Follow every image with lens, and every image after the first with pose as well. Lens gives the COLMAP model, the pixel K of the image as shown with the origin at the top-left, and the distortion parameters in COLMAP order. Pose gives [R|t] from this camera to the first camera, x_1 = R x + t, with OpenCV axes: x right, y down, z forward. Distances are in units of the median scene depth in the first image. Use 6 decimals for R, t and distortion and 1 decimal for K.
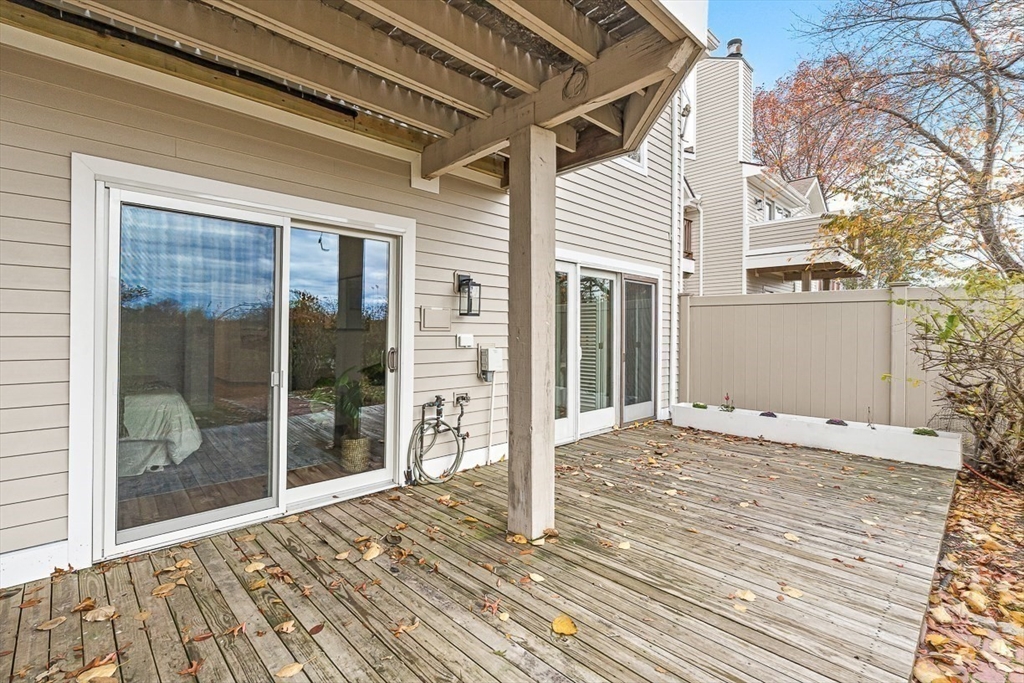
lens RADIAL K [[462.4, 0, 511.0], [0, 462.4, 334.7], [0, 0, 1]] dist [0.001943, -0.000192]
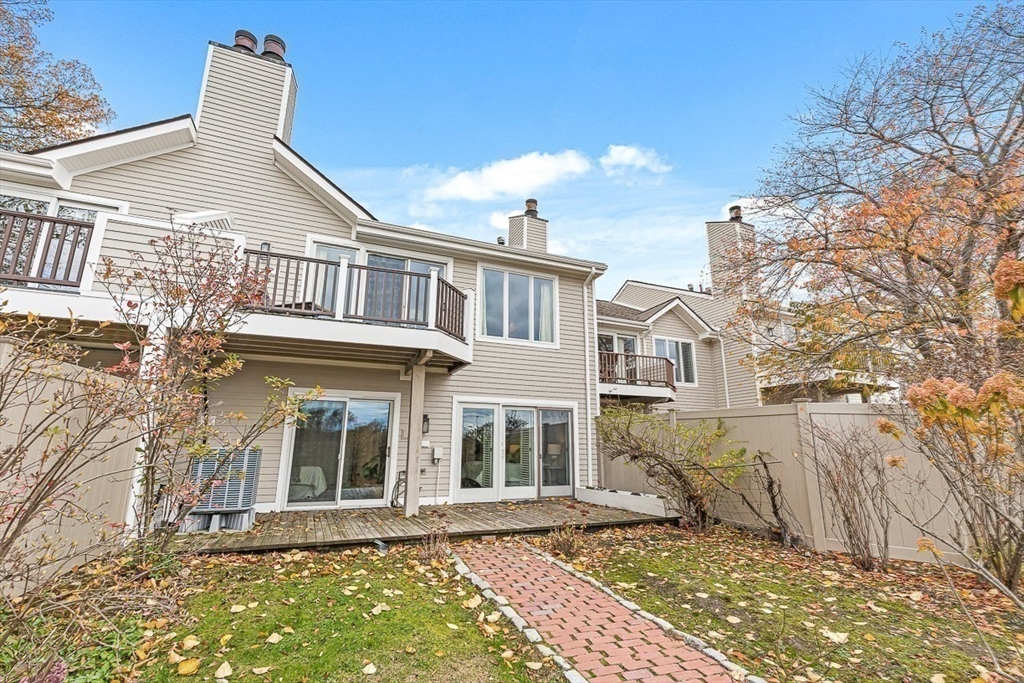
lens RADIAL K [[462.4, 0, 510.3], [0, 462.4, 339.8], [0, 0, 1]] dist [0.001943, -0.000192]
pose [[0.939484, -0.063593, -0.336639, 0.845676], [-0.012387, 0.975673, -0.218879, 0.004863], [0.342369, 0.209803, 0.915842, -0.791863]]
